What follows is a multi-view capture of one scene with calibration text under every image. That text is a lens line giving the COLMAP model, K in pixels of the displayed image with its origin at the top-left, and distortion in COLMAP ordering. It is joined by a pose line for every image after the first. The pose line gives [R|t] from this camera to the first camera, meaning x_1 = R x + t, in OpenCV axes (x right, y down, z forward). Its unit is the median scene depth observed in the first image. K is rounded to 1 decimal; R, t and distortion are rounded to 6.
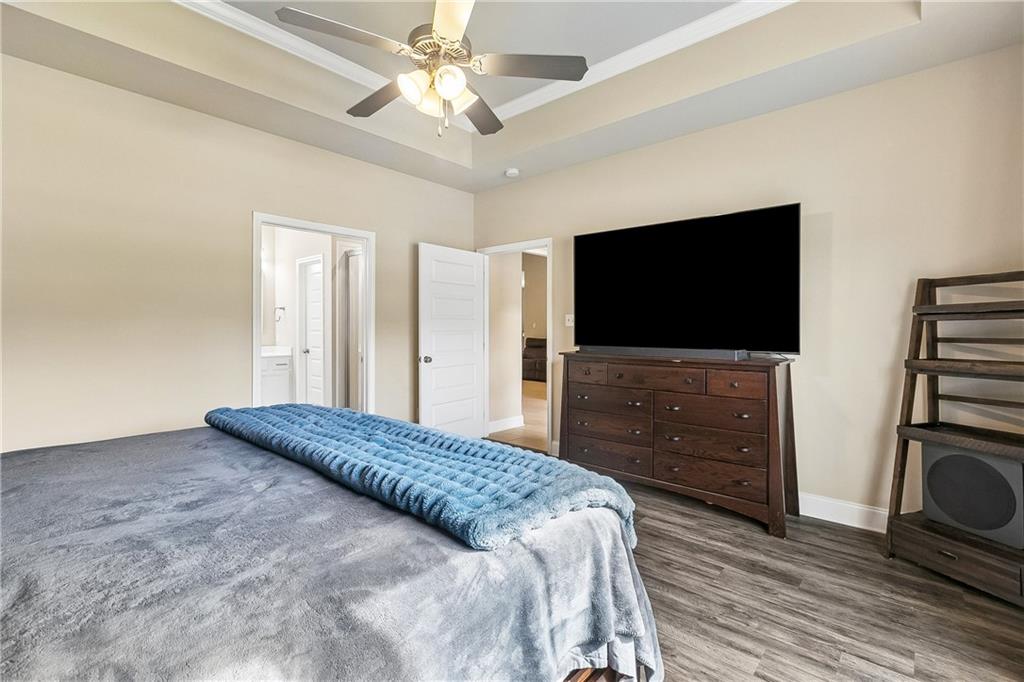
lens RADIAL K [[457.9, 0, 512.8], [0, 457.9, 337.5], [0, 0, 1]] dist [-0.002007, -0.000076]
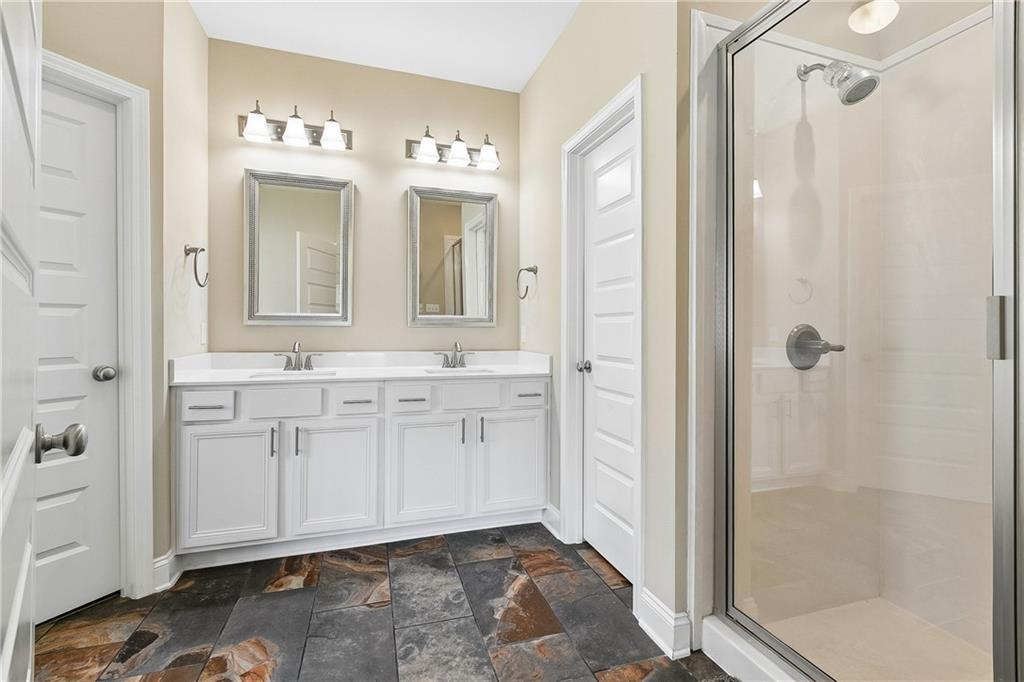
lens RADIAL K [[457.9, 0, 511.3], [0, 457.9, 335.0], [0, 0, 1]] dist [-0.002007, -0.000076]
pose [[0.864974, 0.001760, -0.501813, -0.299519], [-0.001448, 0.999998, 0.001013, 0.001423], [0.501814, -0.000150, 0.864975, 0.608165]]
